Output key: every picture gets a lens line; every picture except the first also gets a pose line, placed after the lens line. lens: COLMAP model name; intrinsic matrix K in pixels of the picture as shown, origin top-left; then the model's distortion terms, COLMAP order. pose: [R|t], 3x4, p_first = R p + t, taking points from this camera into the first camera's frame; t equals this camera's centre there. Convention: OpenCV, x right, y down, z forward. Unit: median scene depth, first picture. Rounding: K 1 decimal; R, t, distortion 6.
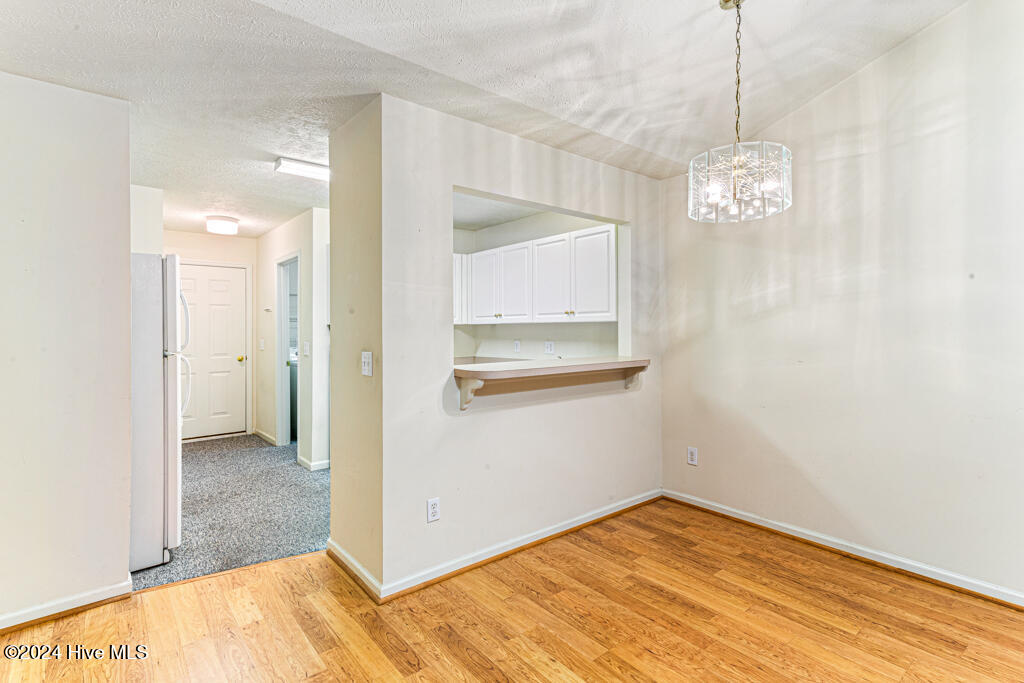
lens RADIAL K [[499.1, 0, 529.3], [0, 499.1, 321.1], [0, 0, 1]] dist [0.022374, 0.000600]
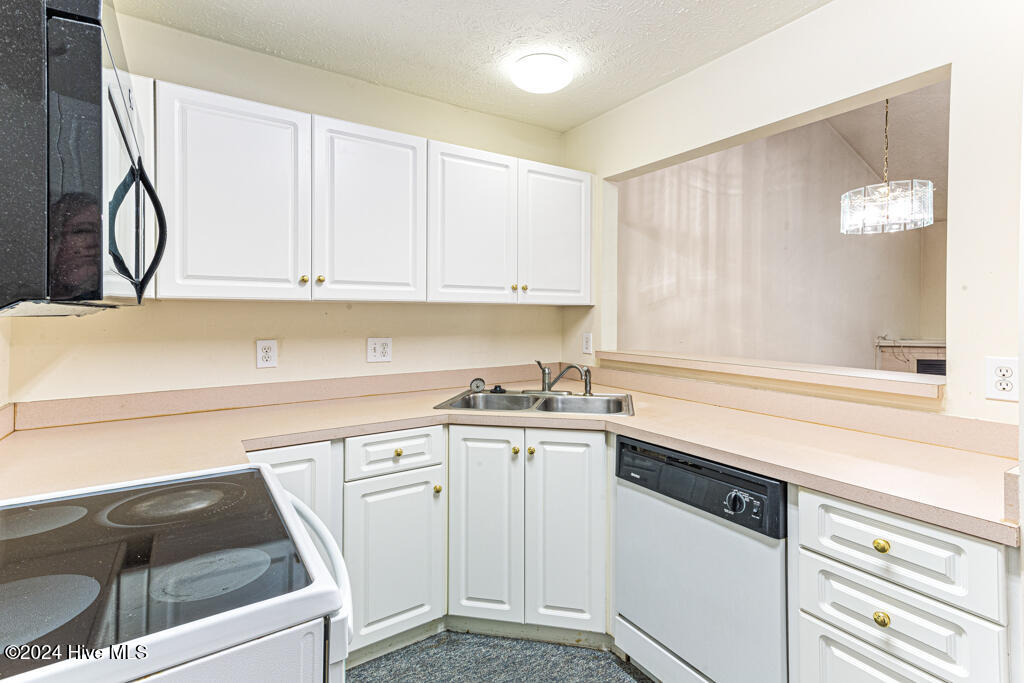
lens RADIAL K [[488.7, 0, 515.1], [0, 488.7, 309.1], [0, 0, 1]] dist [0.023231, 0.000084]
pose [[0.109679, 0.008228, 0.993933, -0.806780], [-0.025938, 0.999649, -0.005413, 0.018887], [-0.993629, -0.025187, 0.109854, 1.468600]]
